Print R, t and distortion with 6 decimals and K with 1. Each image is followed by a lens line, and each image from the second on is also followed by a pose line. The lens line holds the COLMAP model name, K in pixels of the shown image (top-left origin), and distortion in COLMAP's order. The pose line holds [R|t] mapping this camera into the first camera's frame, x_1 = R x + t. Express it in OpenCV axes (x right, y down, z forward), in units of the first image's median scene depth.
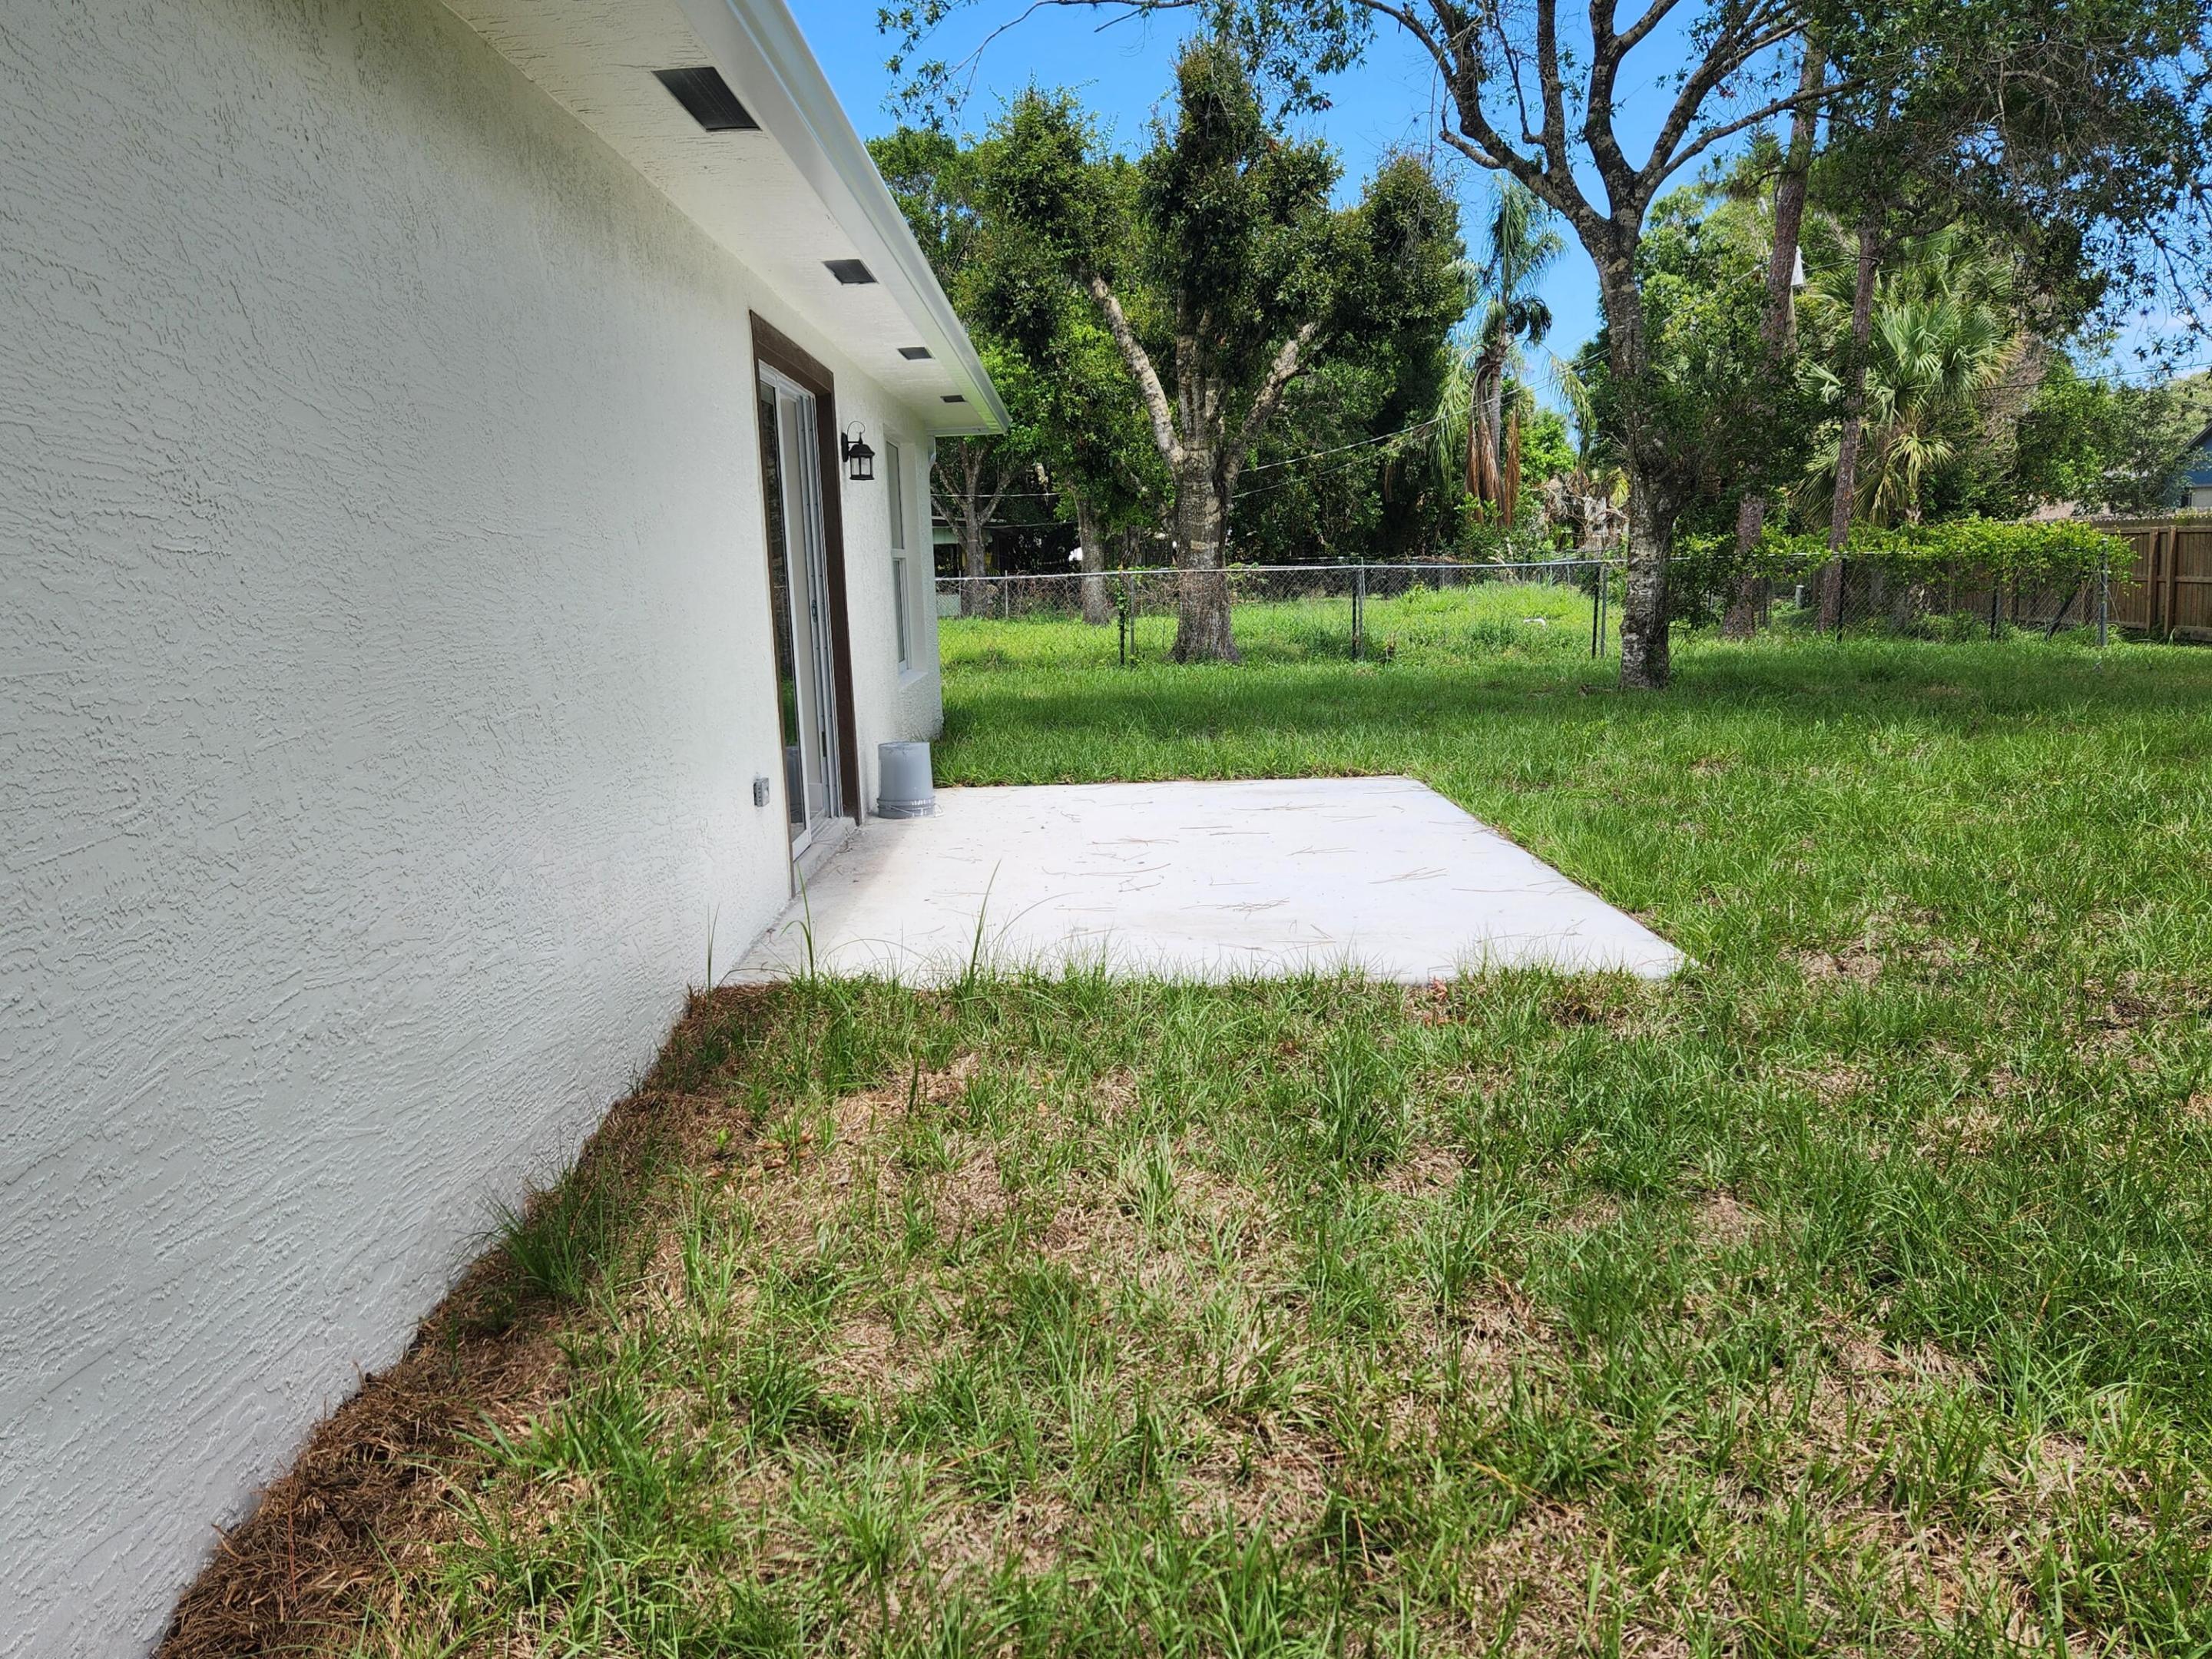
lens RADIAL K [[1730.8, 0, 1051.9], [0, 1730.8, 853.8], [0, 0, 1]] dist [0.086423, -0.082666]
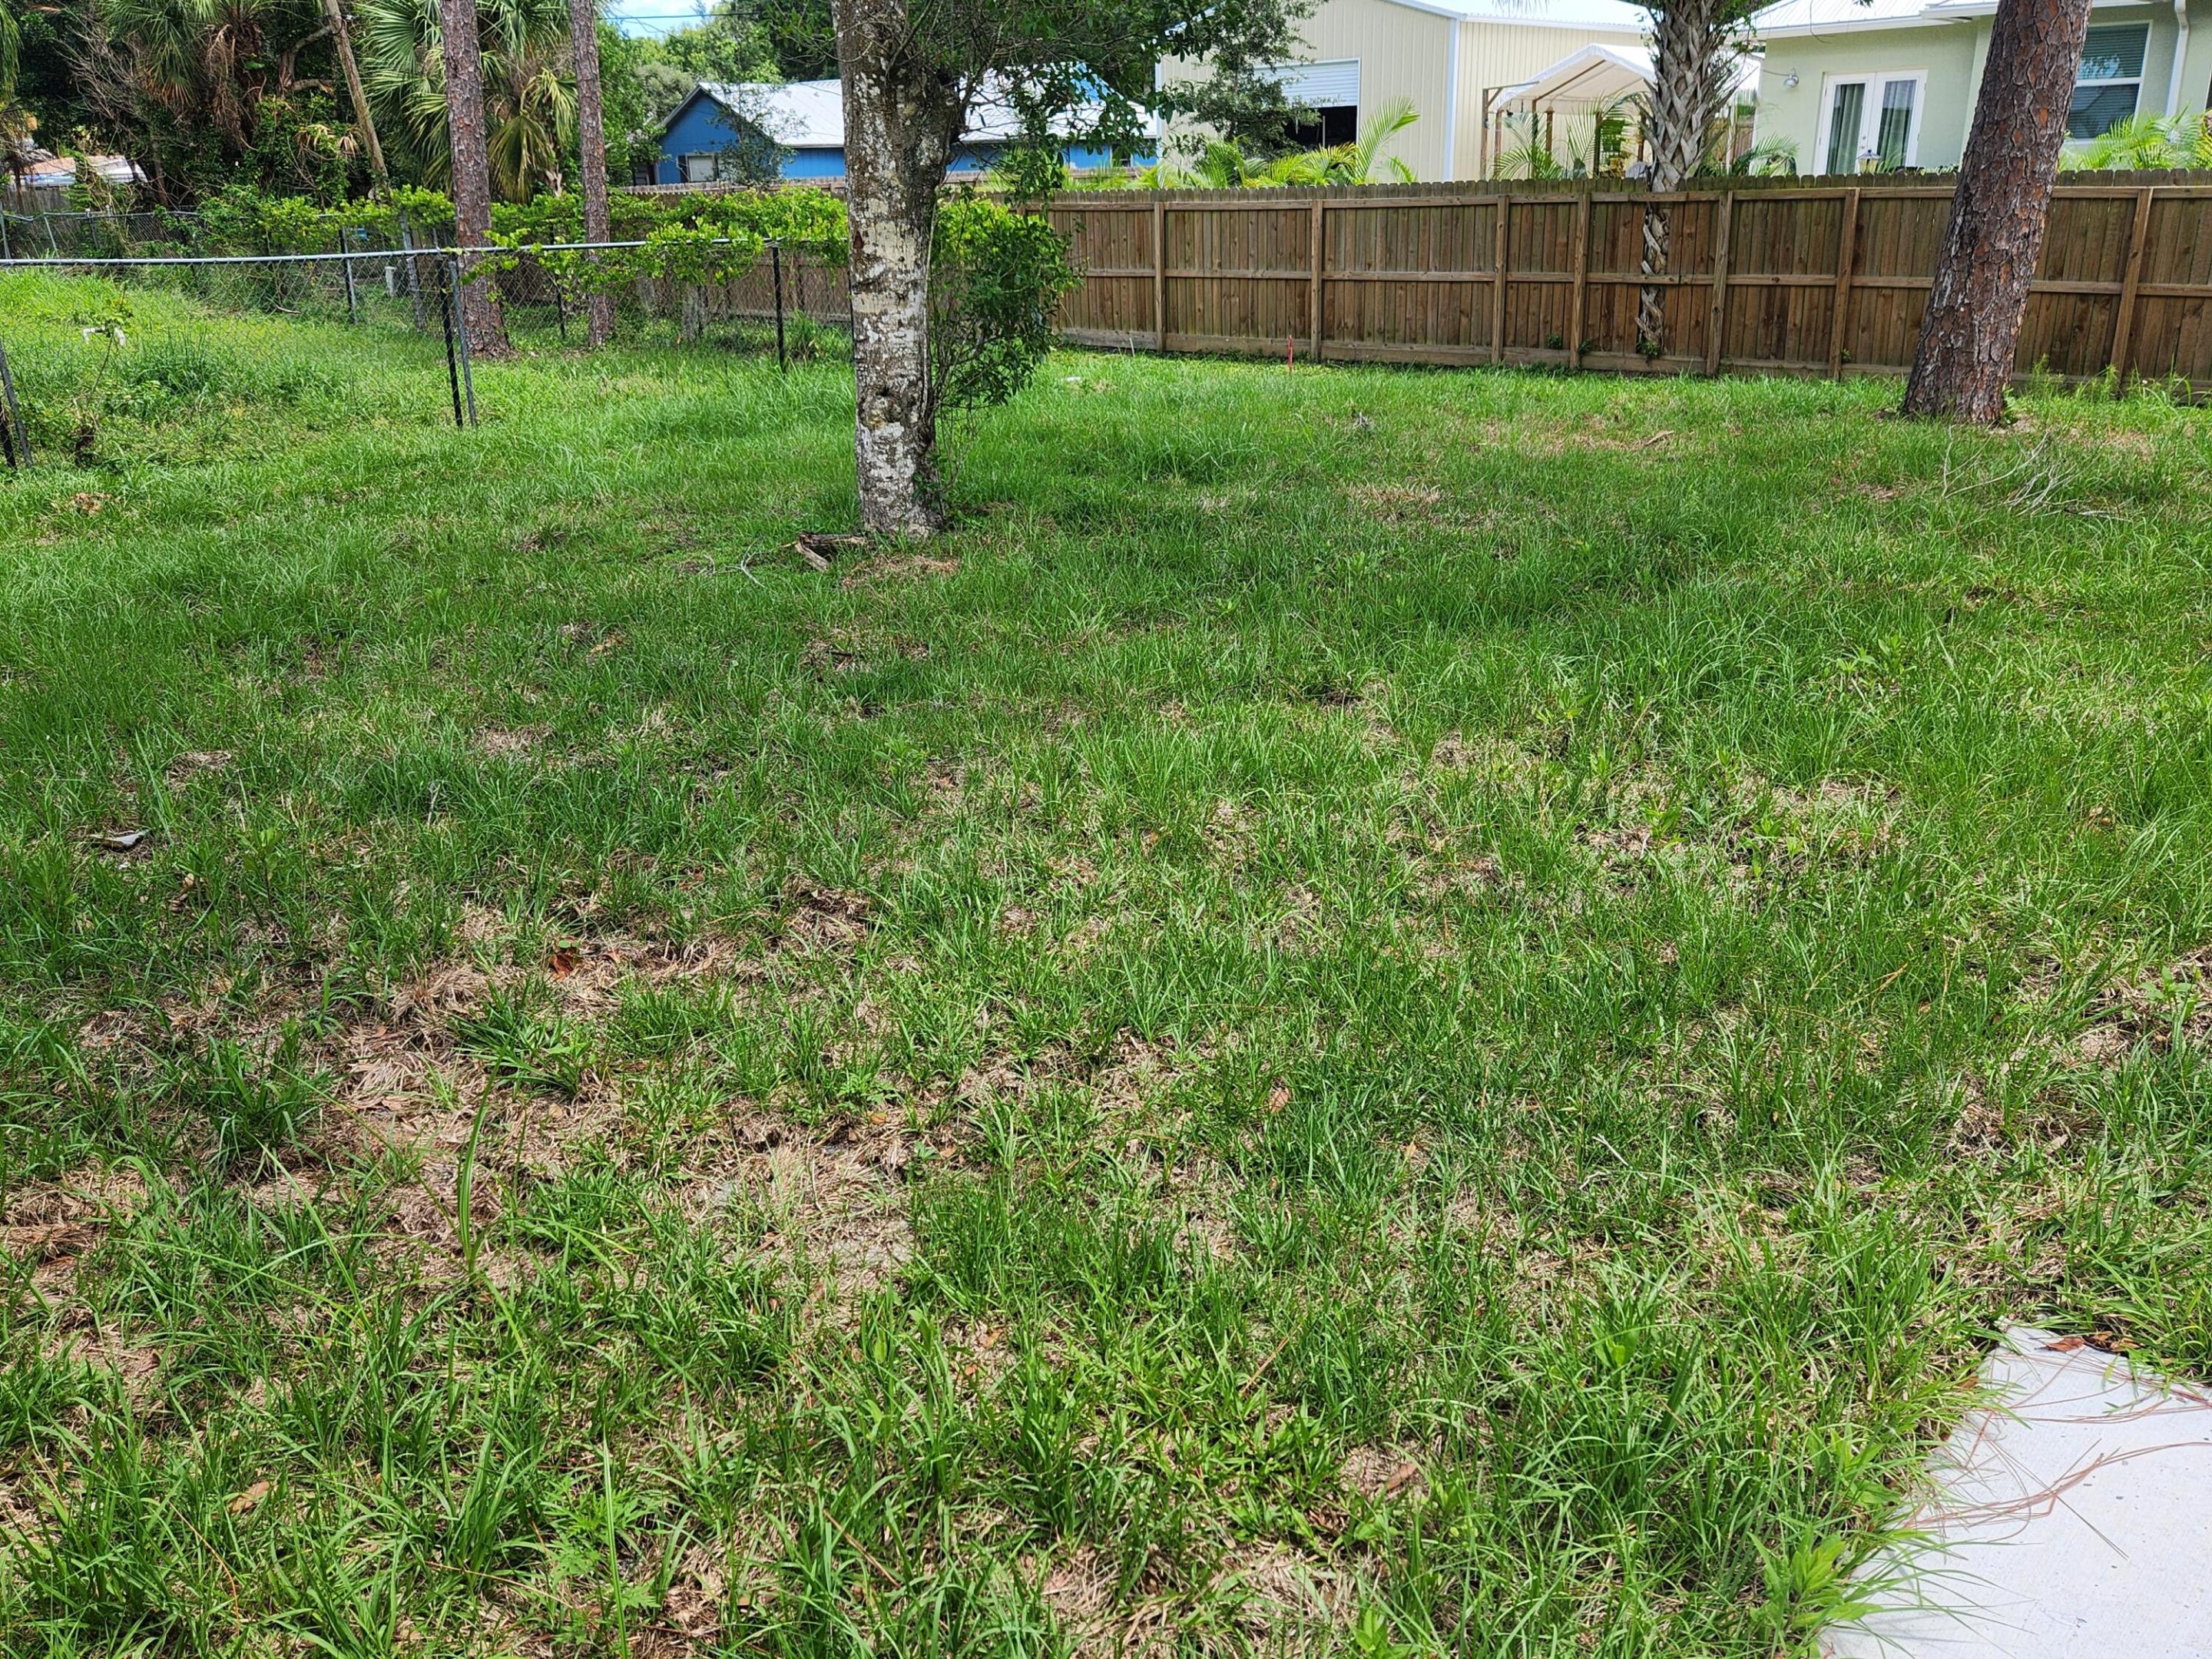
lens RADIAL K [[1730.8, 0, 1115.6], [0, 1730.8, 823.4], [0, 0, 1]] dist [0.086423, -0.082666]
pose [[0.643773, -0.247772, 0.723992, -0.020330], [0.127572, 0.967638, 0.217719, -0.165563], [-0.754507, -0.047801, 0.654548, 0.889476]]
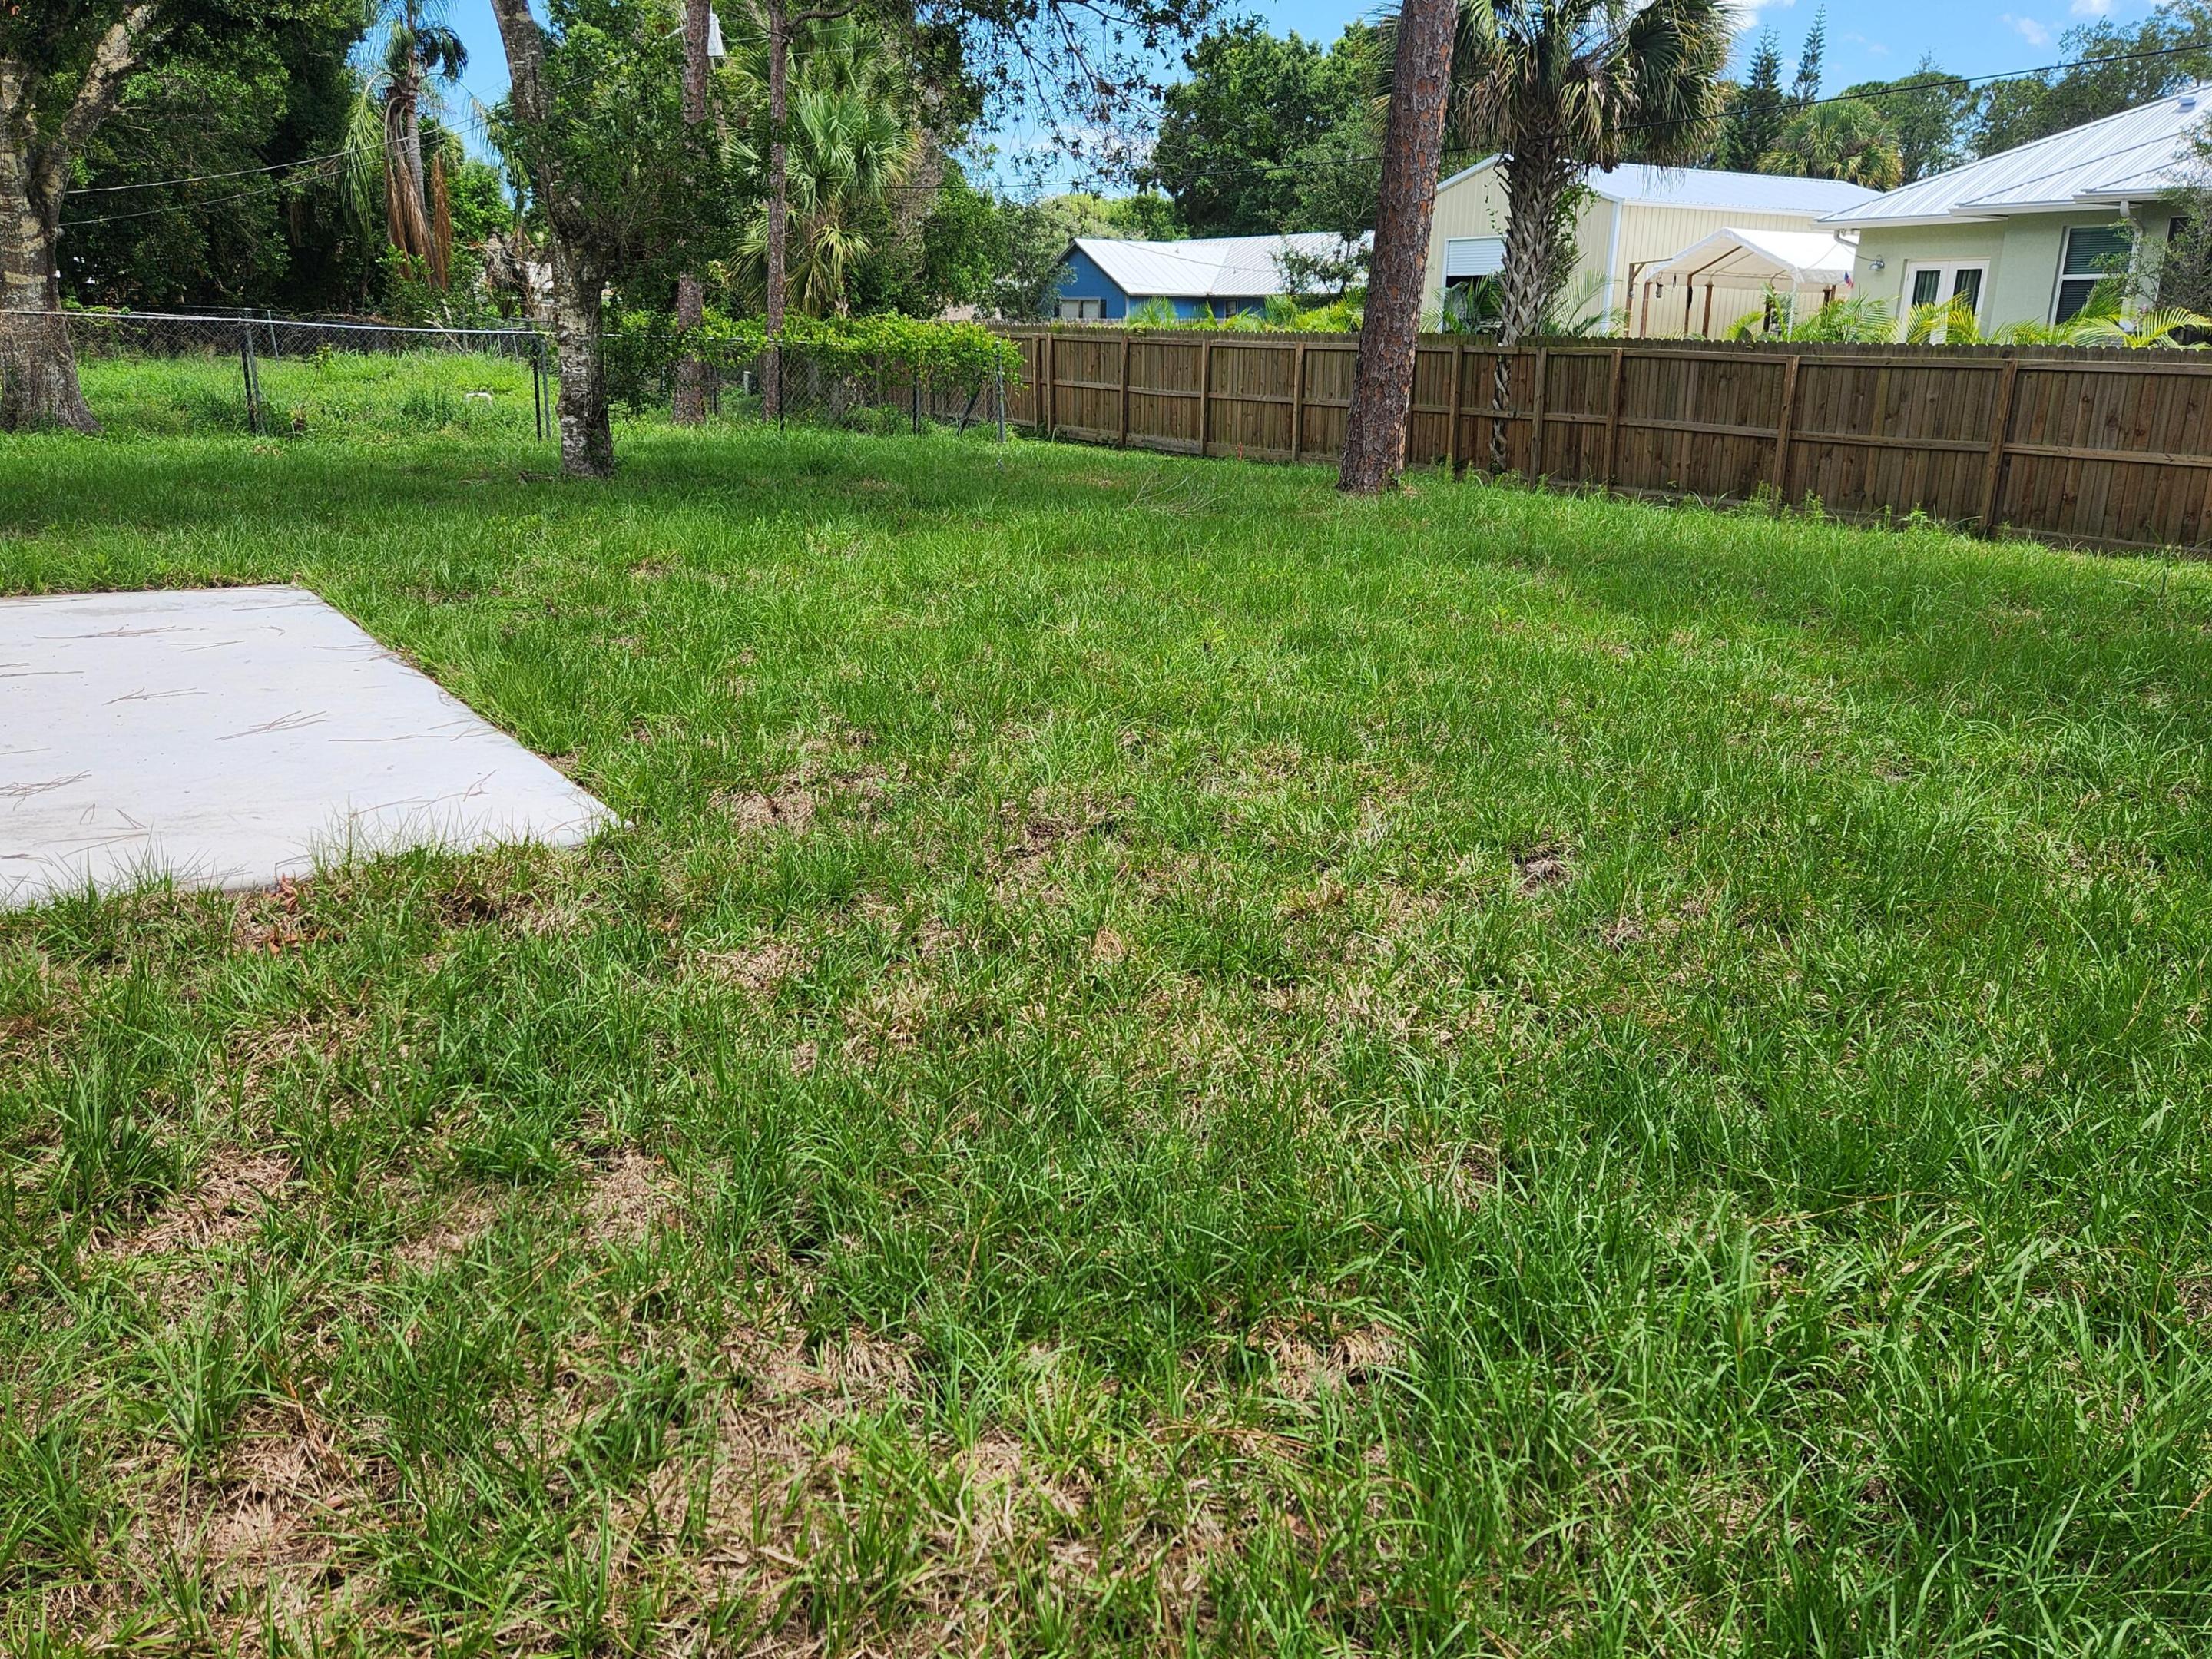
lens RADIAL K [[1730.8, 0, 1122.4], [0, 1730.8, 846.0], [0, 0, 1]] dist [0.086423, -0.082666]
pose [[0.825199, -0.110345, 0.553959, 0.051797], [0.044198, 0.990340, 0.131430, -0.014366], [-0.563110, -0.083972, 0.822104, 0.083401]]
